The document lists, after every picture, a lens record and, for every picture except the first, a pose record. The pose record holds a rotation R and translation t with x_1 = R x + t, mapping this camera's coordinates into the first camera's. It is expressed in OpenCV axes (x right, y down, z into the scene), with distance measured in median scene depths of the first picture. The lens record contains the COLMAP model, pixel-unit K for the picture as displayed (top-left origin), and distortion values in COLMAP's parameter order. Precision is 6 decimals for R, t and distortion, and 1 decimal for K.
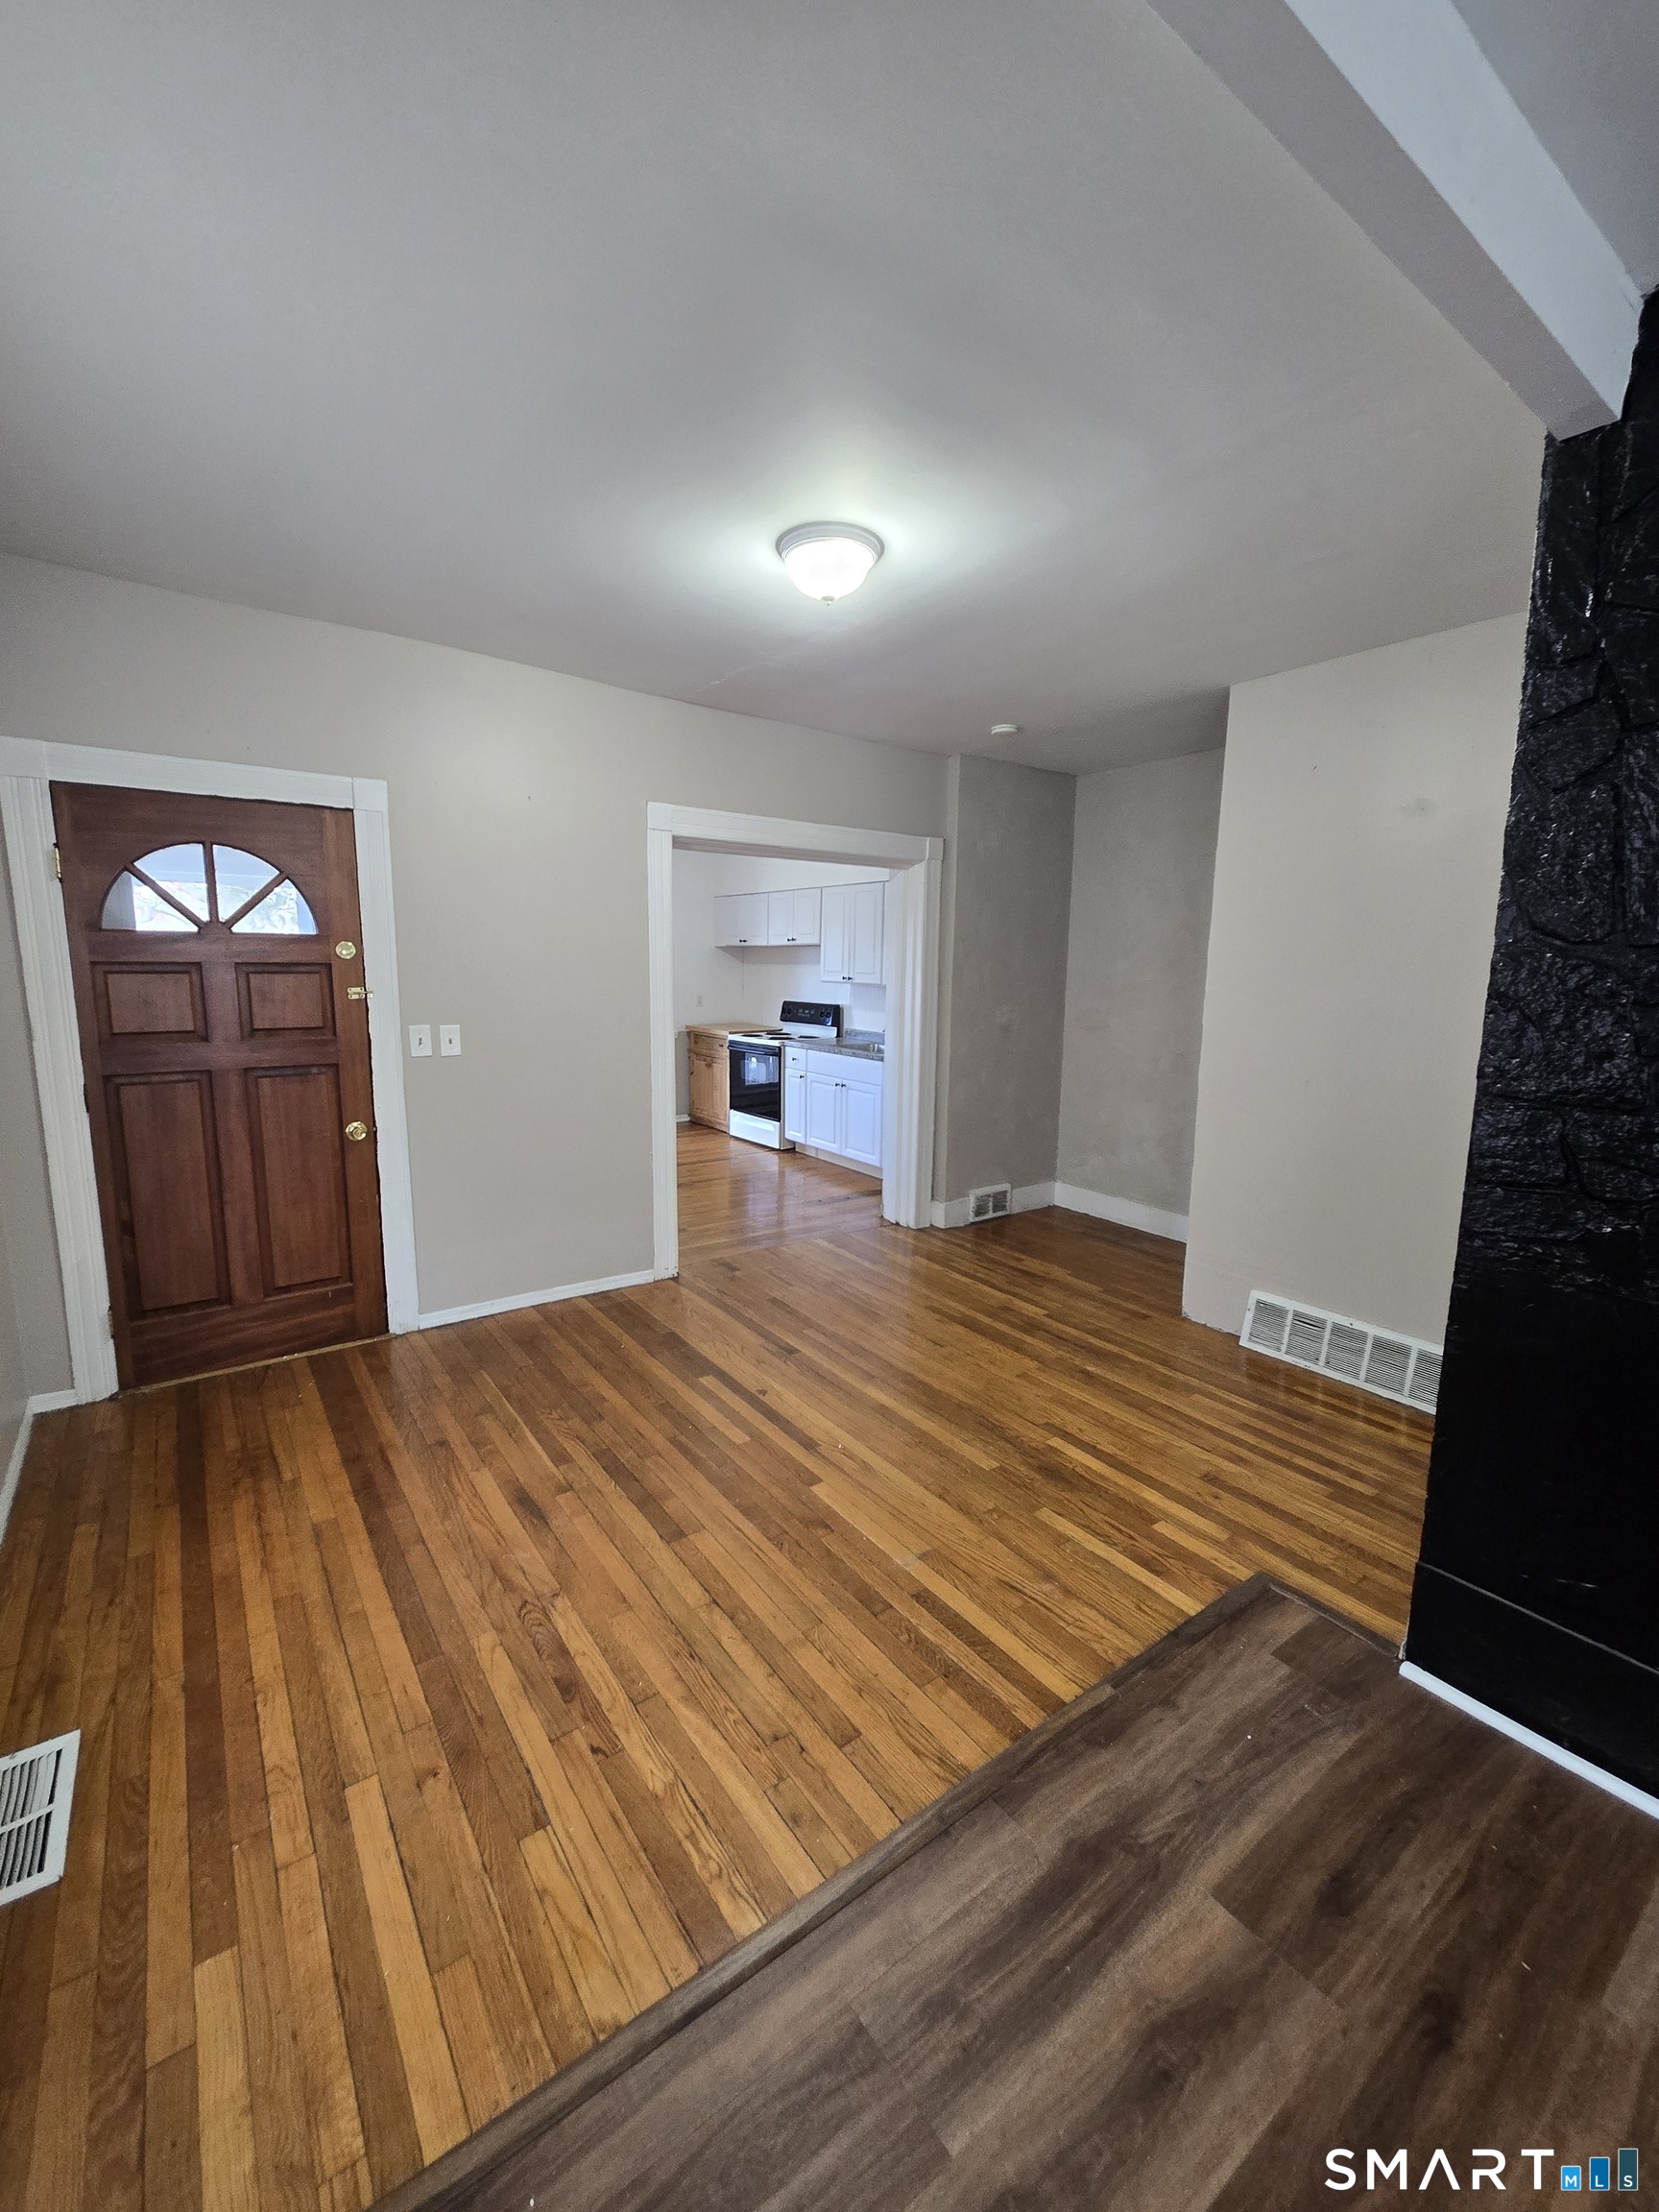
lens RADIAL K [[890.9, 0, 829.5], [0, 890.9, 1106.0], [0, 0, 1]] dist [0.002729, 0.000205]
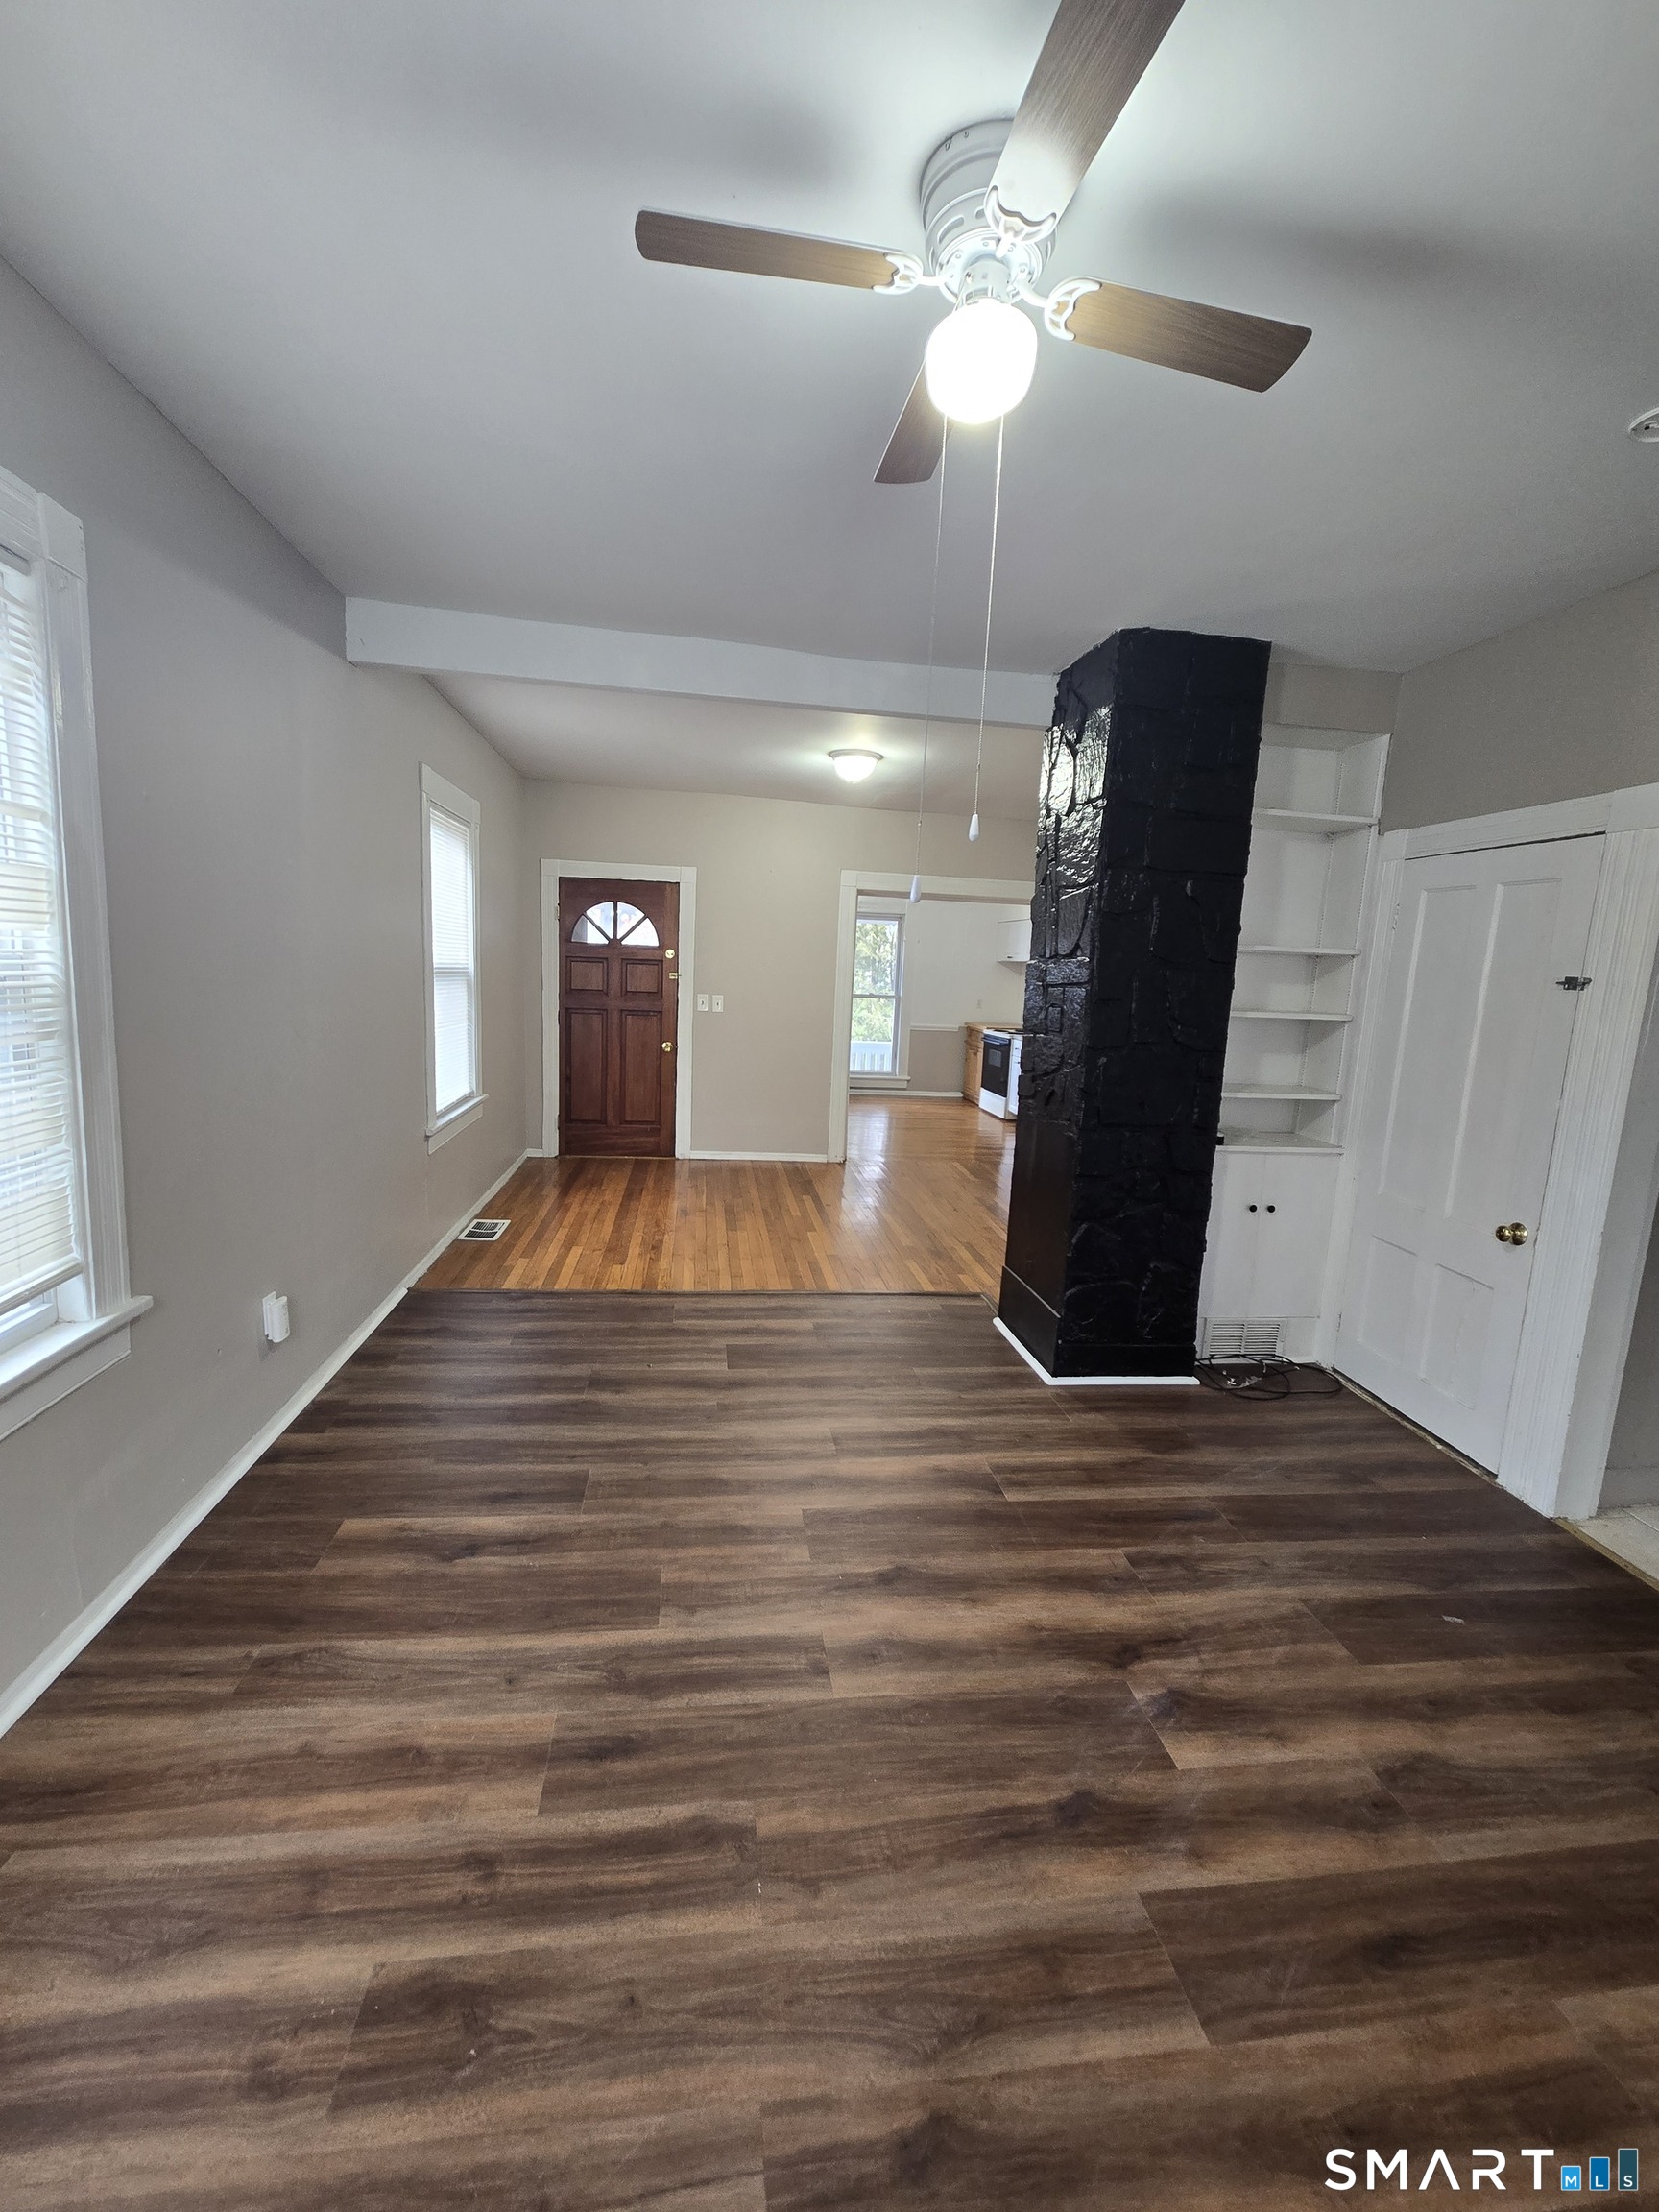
lens RADIAL K [[890.9, 0, 829.5], [0, 890.9, 1106.0], [0, 0, 1]] dist [0.002729, 0.000205]
pose [[0.881468, 0.096855, -0.462205, 0.705902], [-0.105927, 0.994354, 0.006355, 0.109112], [0.460210, 0.043358, 0.886750, -0.564675]]
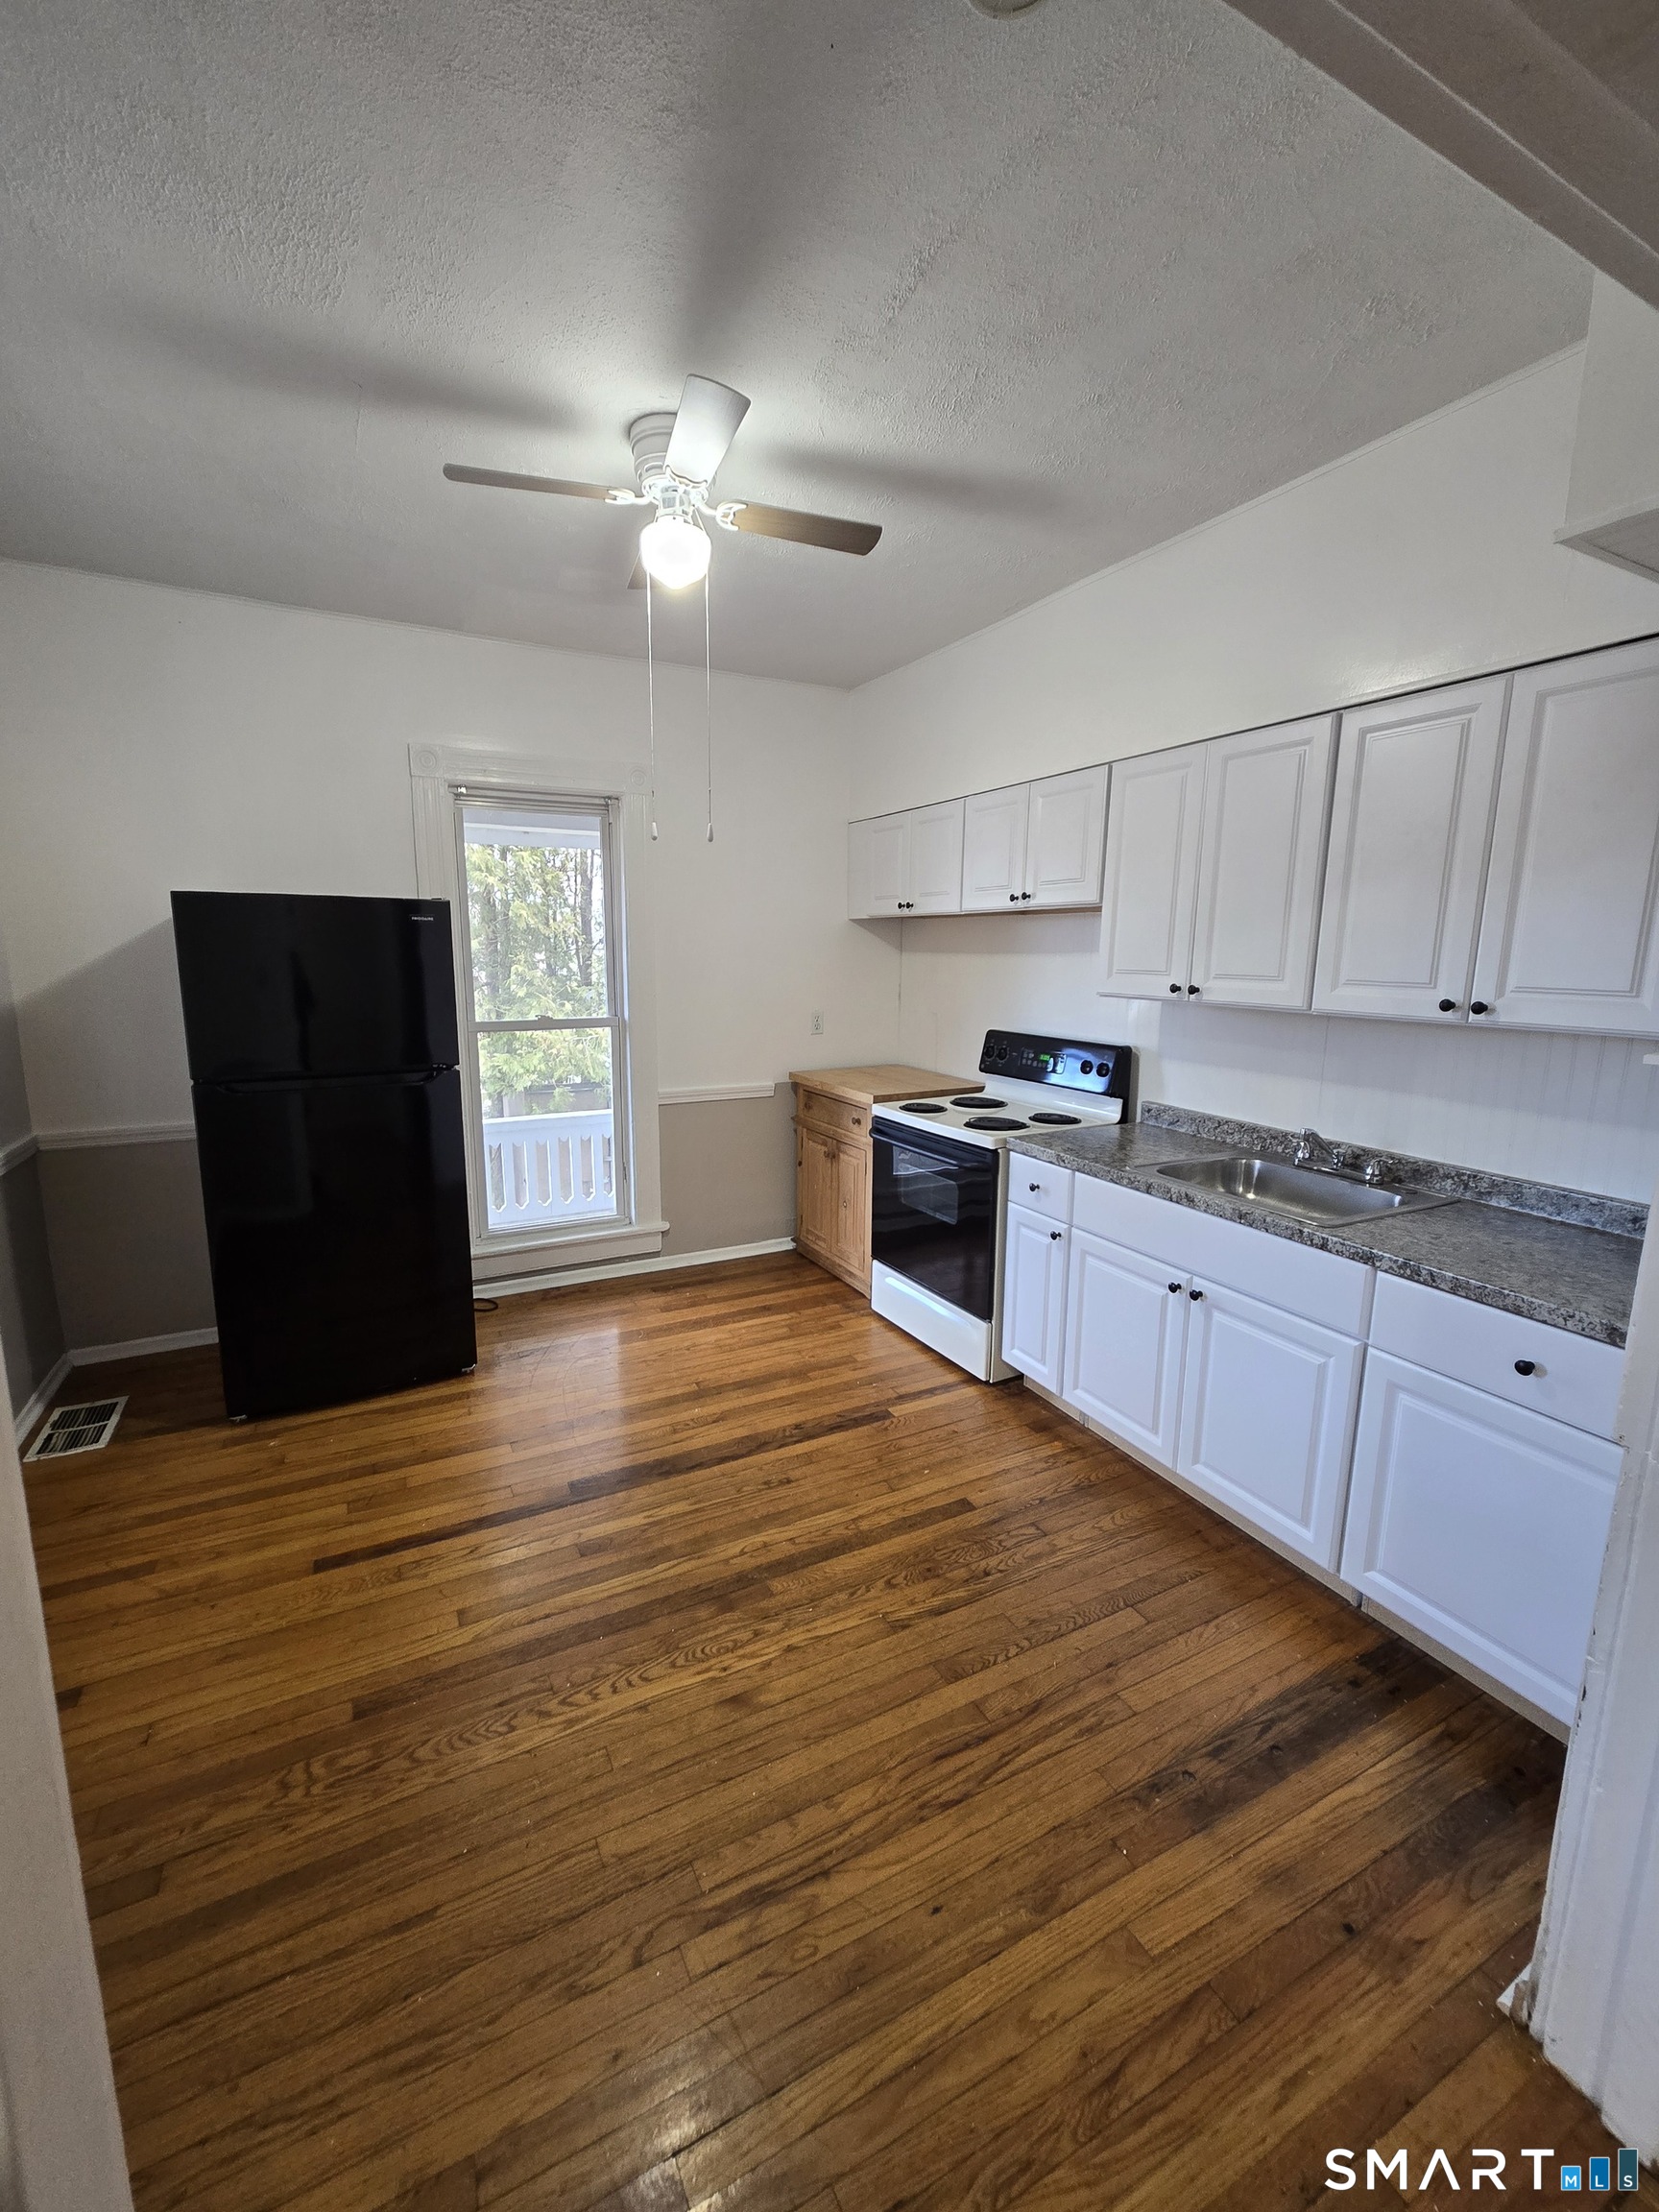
lens RADIAL K [[890.9, 0, 829.5], [0, 890.9, 1106.0], [0, 0, 1]] dist [0.002729, 0.000205]
pose [[0.987780, 0.024328, -0.153945, -0.152717], [-0.022337, 0.999643, 0.014654, -0.205189], [0.154247, -0.011036, 0.987971, 1.283618]]
